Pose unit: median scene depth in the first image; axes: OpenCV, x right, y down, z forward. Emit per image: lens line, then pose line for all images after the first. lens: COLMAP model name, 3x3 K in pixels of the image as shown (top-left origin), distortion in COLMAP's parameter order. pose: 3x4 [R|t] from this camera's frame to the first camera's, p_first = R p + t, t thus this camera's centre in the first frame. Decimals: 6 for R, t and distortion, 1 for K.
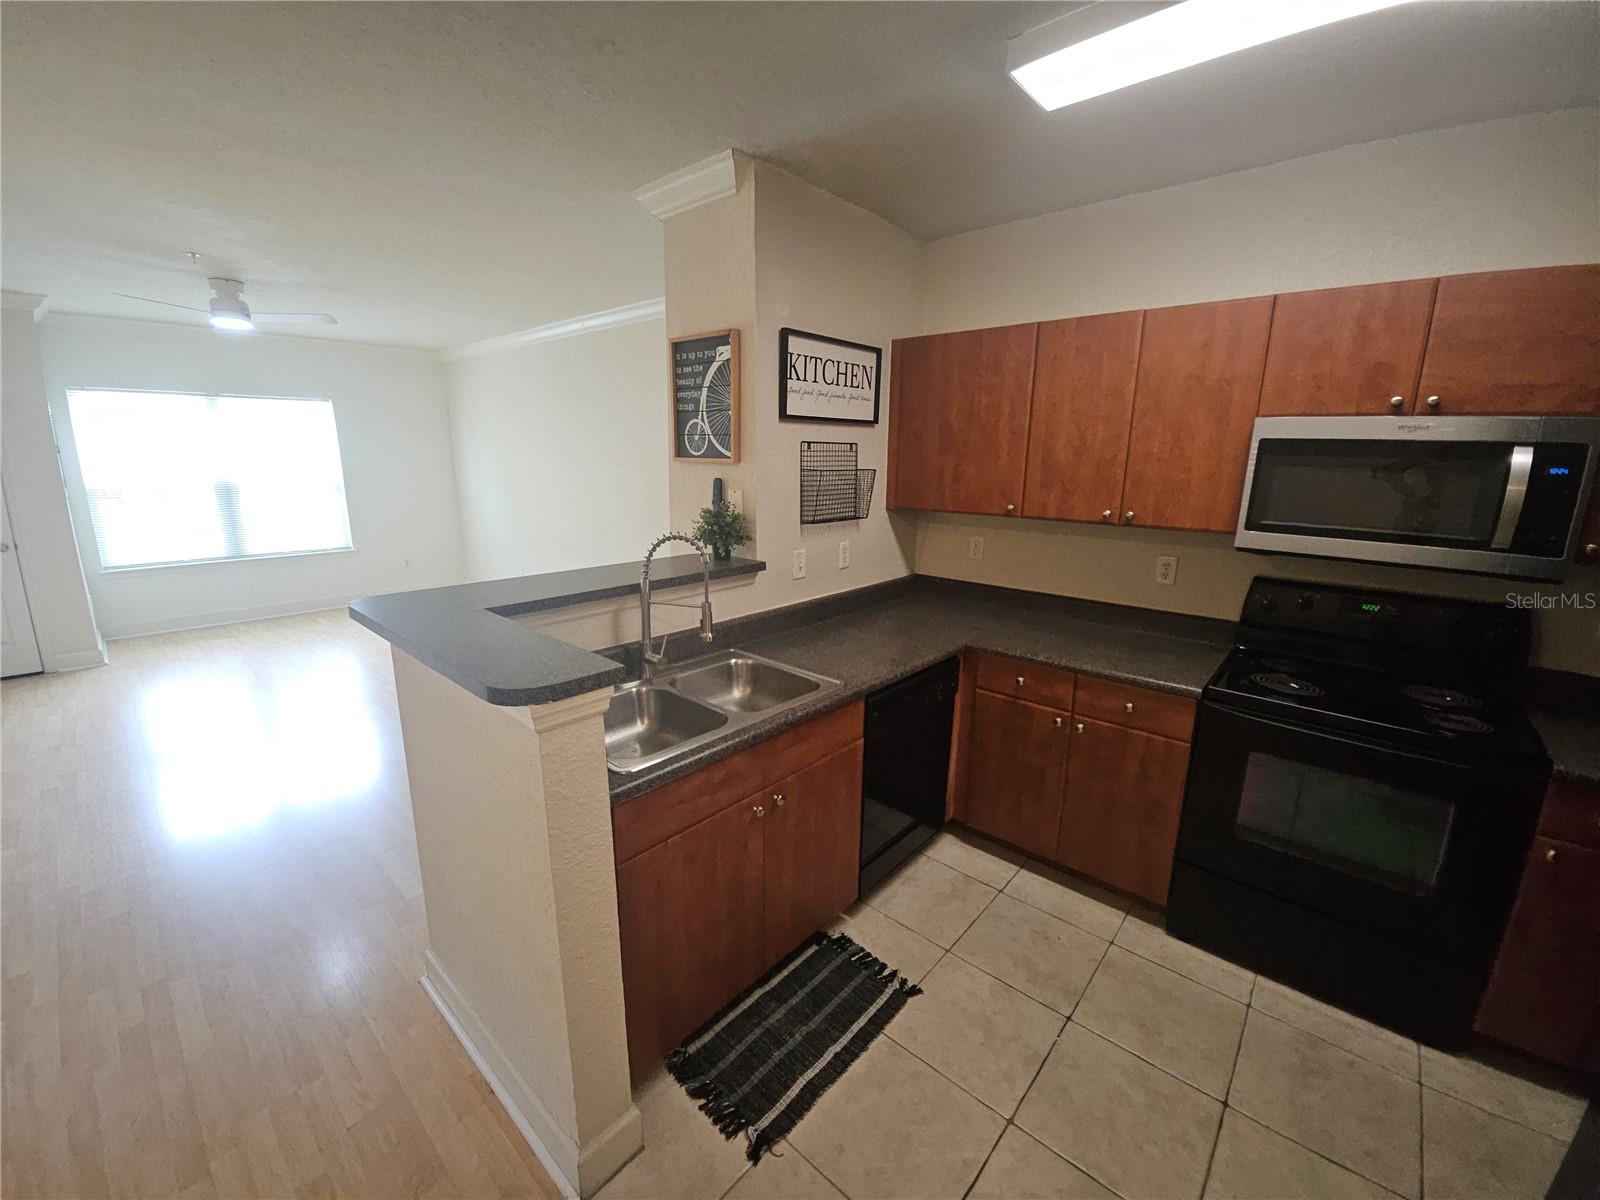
lens RADIAL K [[635.7, 0, 811.9], [0, 635.7, 598.5], [0, 0, 1]] dist [-0.004743, -0.008503]
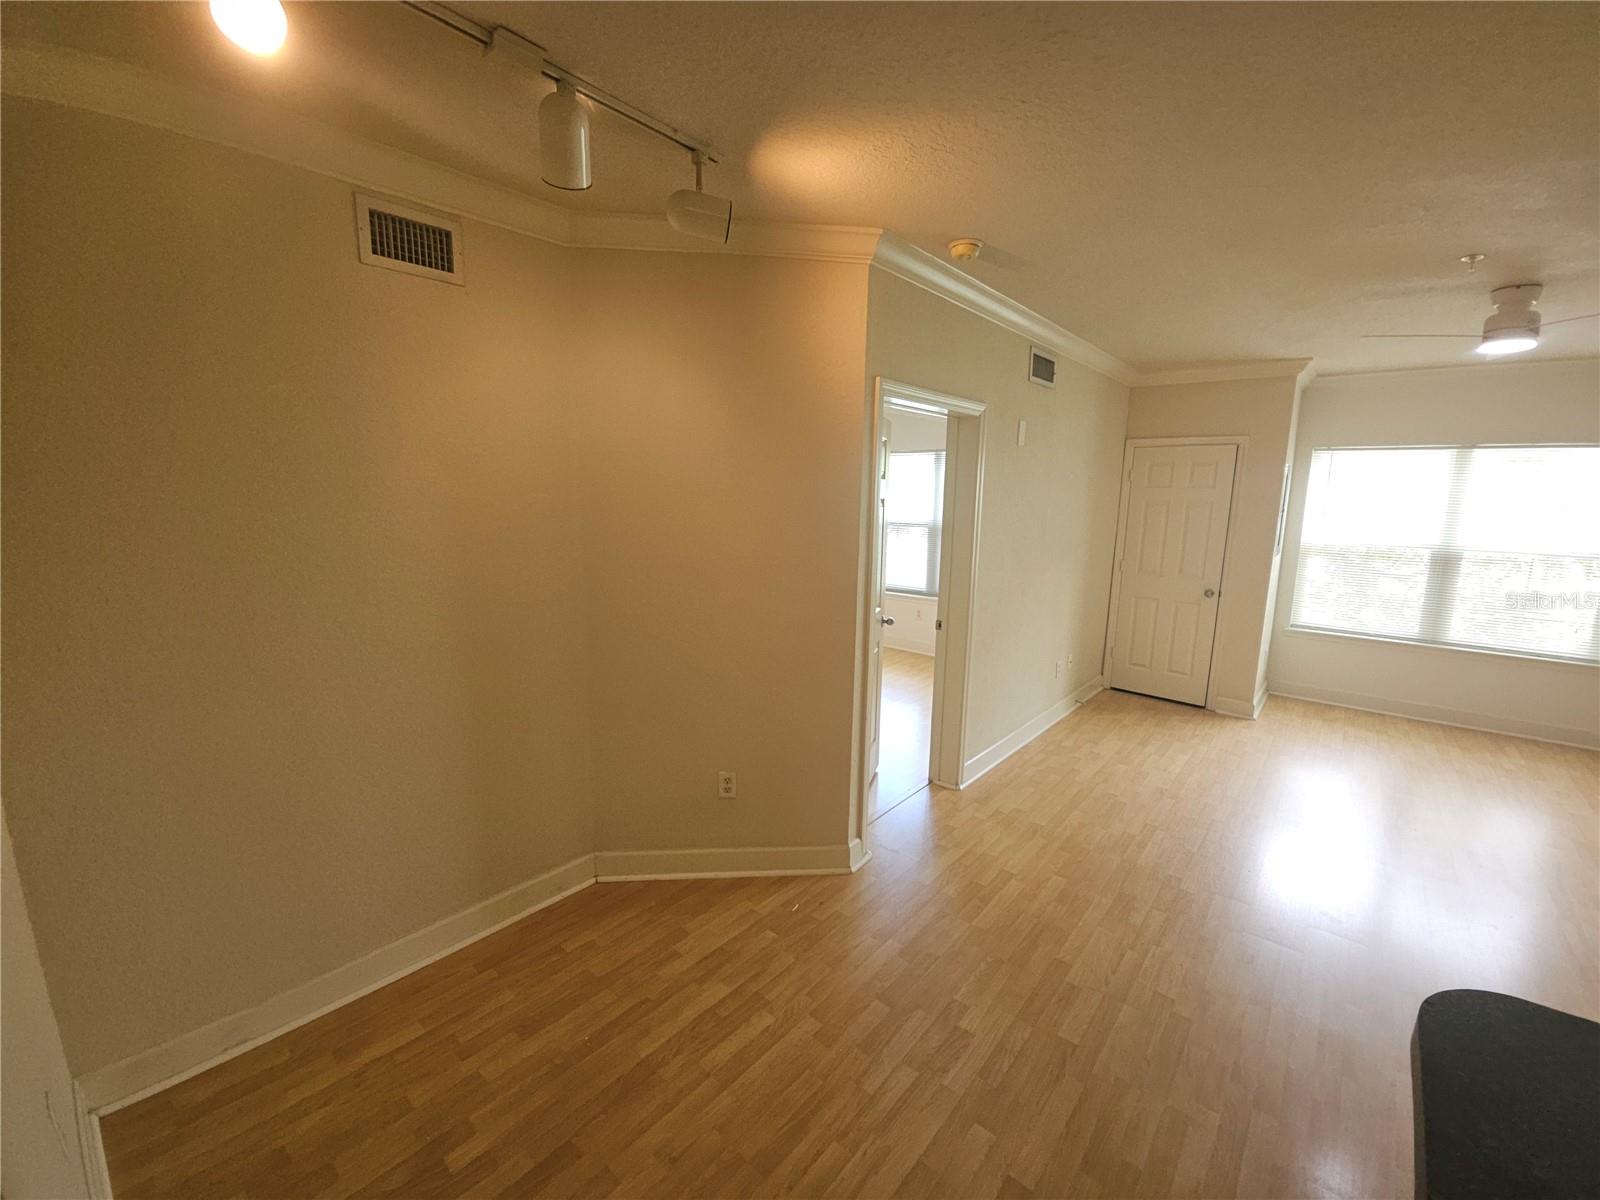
lens RADIAL K [[635.7, 0, 811.7], [0, 635.7, 597.0], [0, 0, 1]] dist [-0.004743, -0.008503]
pose [[0.006297, 0.147818, -0.988995, -0.292804], [-0.233233, 0.961954, 0.142292, -0.121732], [0.972400, 0.229770, 0.040533, 0.415668]]
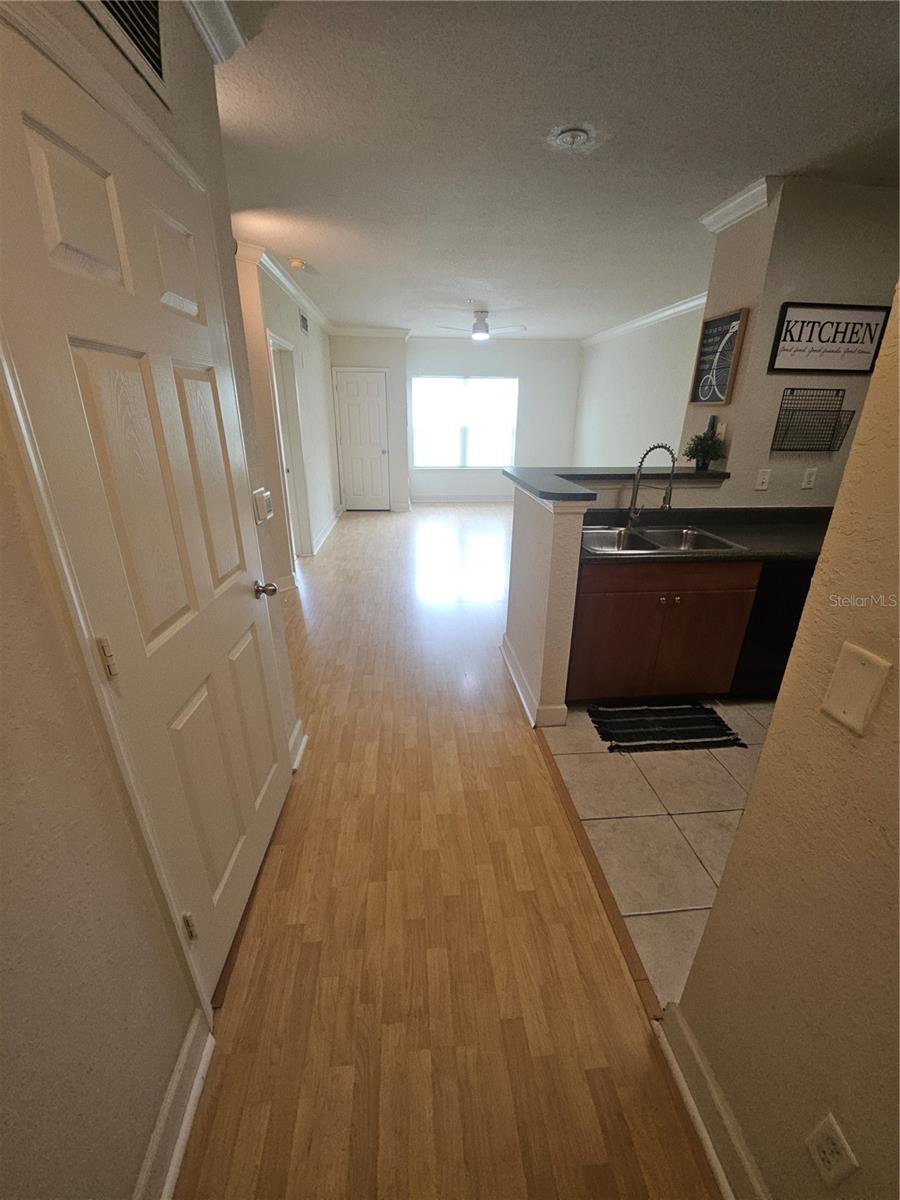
lens RADIAL K [[476.8, 0, 451.3], [0, 476.8, 606.9], [0, 0, 1]] dist [-0.004743, -0.008503]
pose [[0.722533, 0.251733, -0.643876, 0.251178], [-0.147969, 0.966078, 0.211657, 0.106778], [0.675316, -0.057655, 0.735272, -0.287372]]
